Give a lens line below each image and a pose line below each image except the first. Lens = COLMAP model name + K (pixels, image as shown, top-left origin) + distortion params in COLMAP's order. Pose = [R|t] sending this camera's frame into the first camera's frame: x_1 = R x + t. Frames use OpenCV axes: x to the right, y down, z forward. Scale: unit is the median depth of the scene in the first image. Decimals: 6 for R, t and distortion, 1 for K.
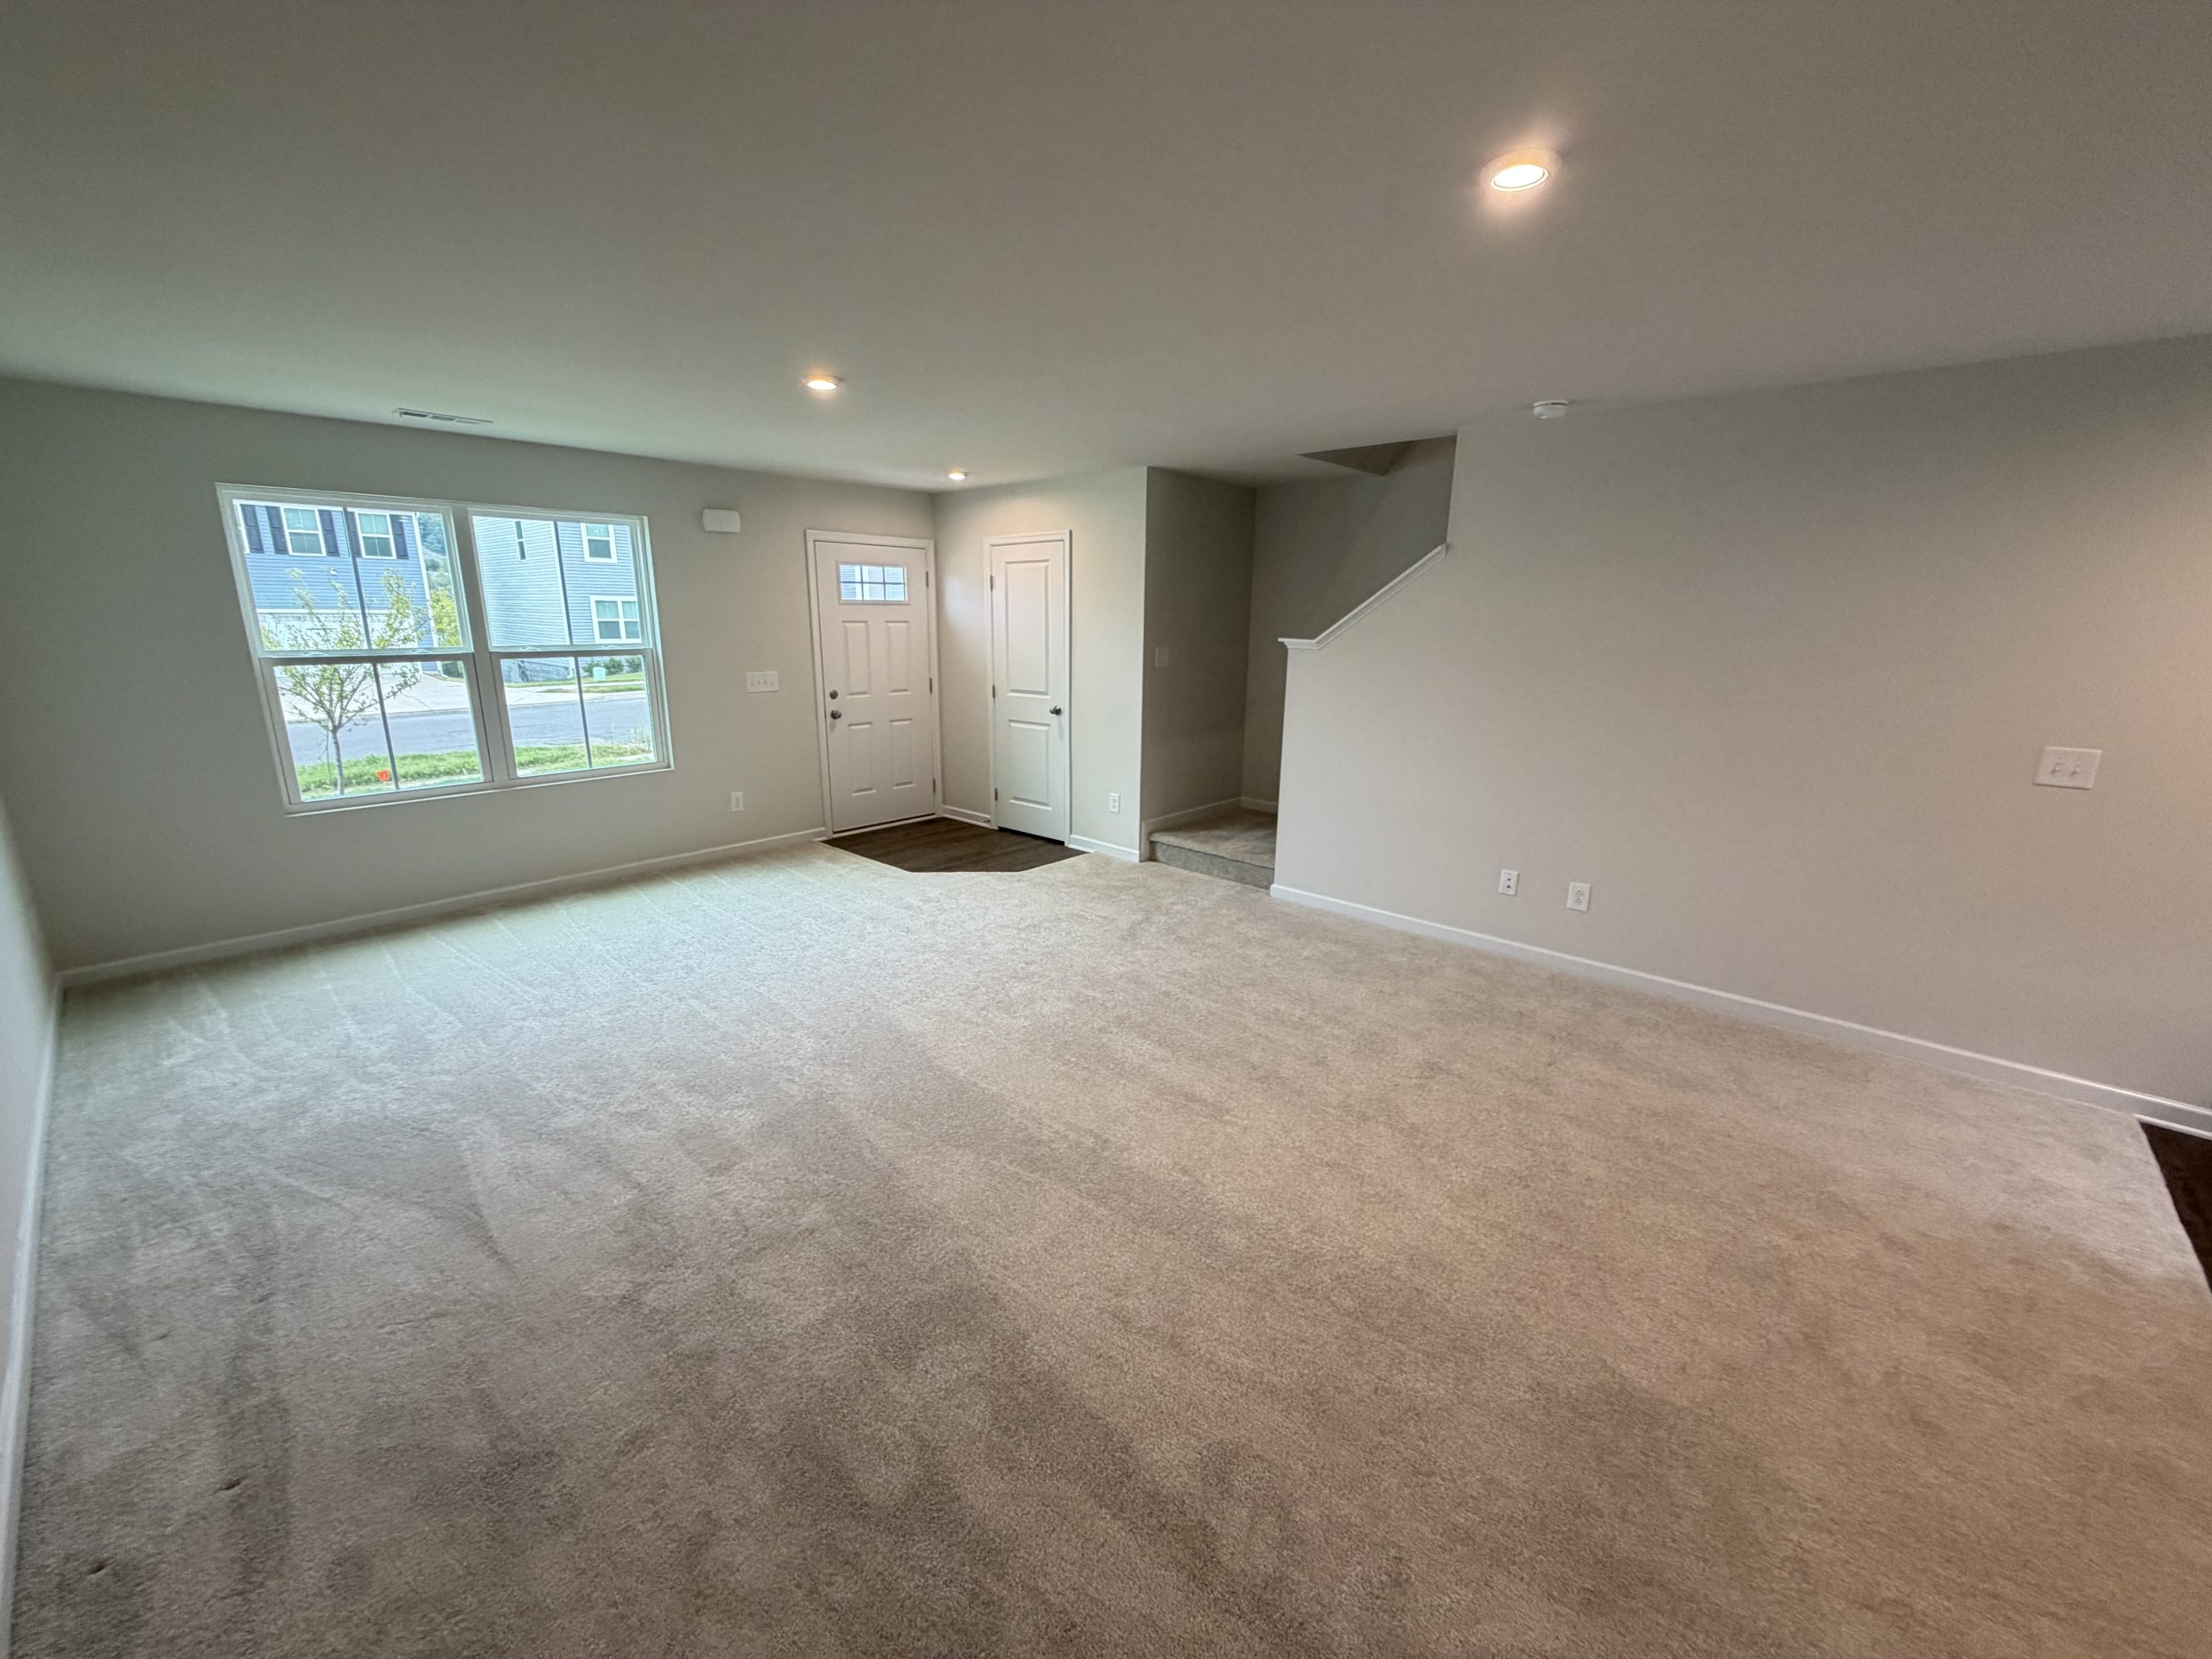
lens RADIAL K [[882.3, 0, 1106.8], [0, 882.3, 828.4], [0, 0, 1]] dist [0.000771, -0.000189]
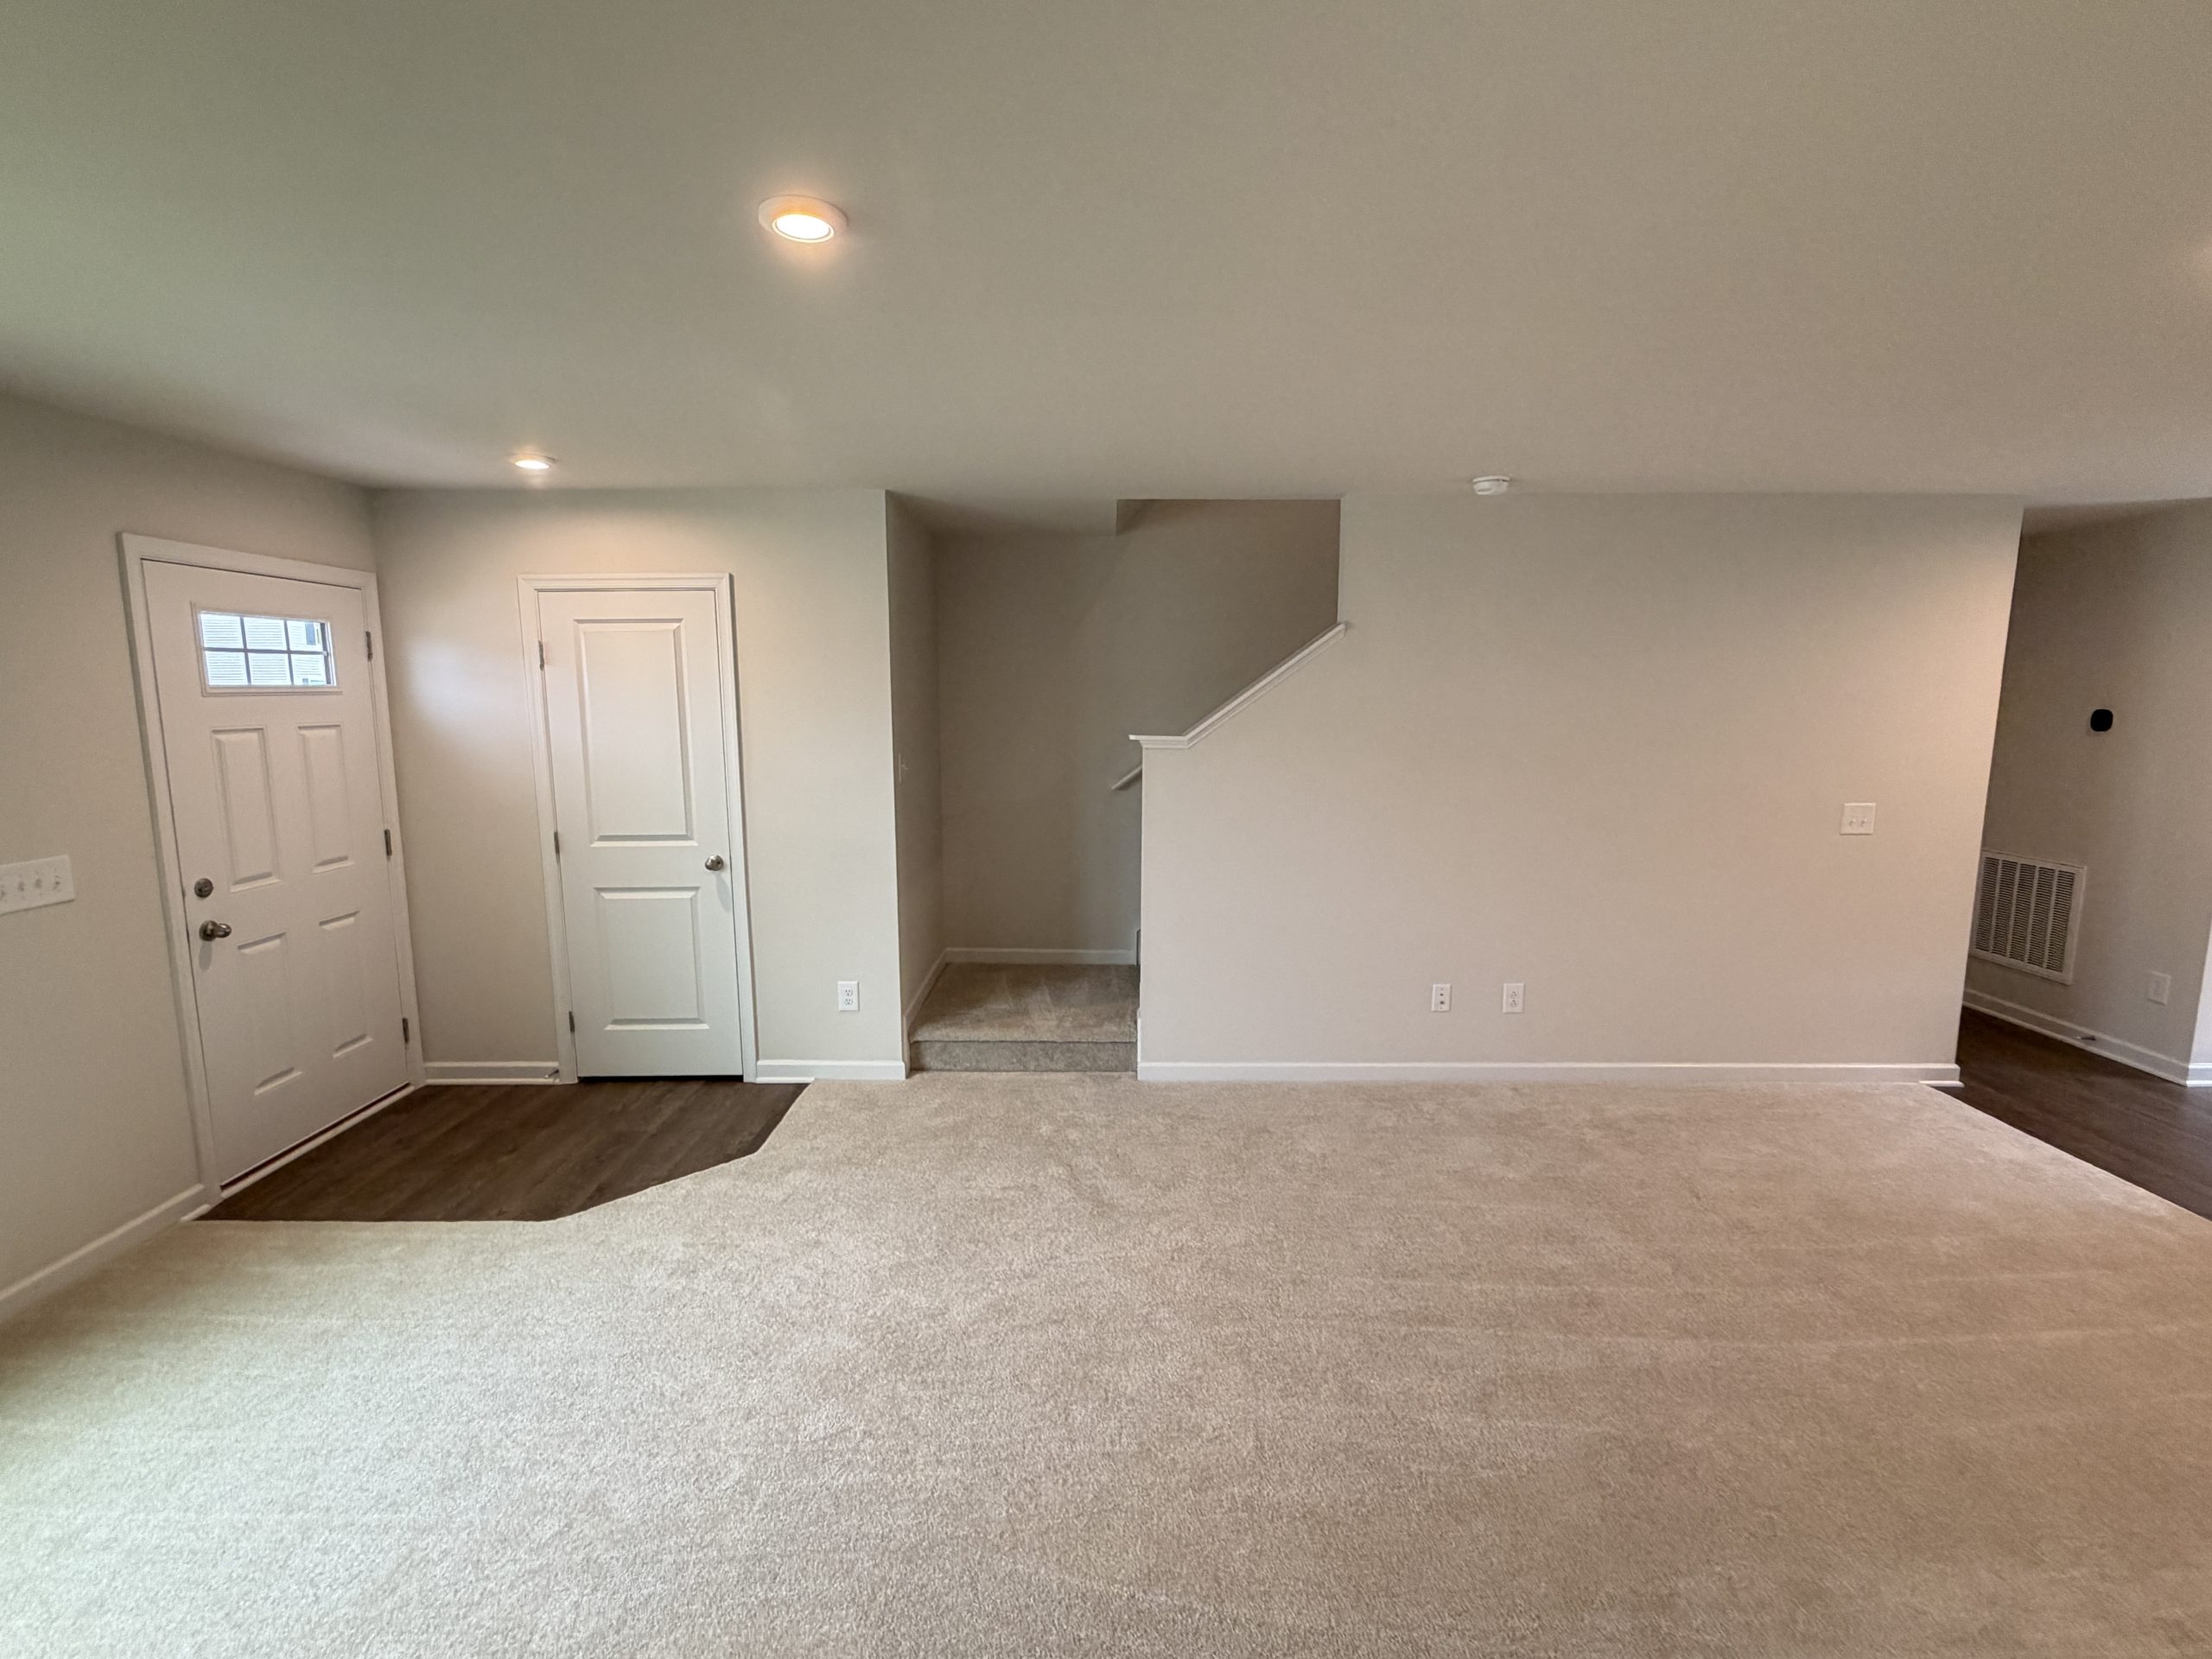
lens RADIAL K [[1004.9, 0, 1108.6], [0, 1004.9, 828.0], [0, 0, 1]] dist [0.001578, -0.001431]
pose [[0.742691, -0.098548, 0.662343, -0.327185], [0.166054, 0.985321, -0.039595, -0.090386], [-0.648719, 0.139392, 0.748154, 0.323227]]
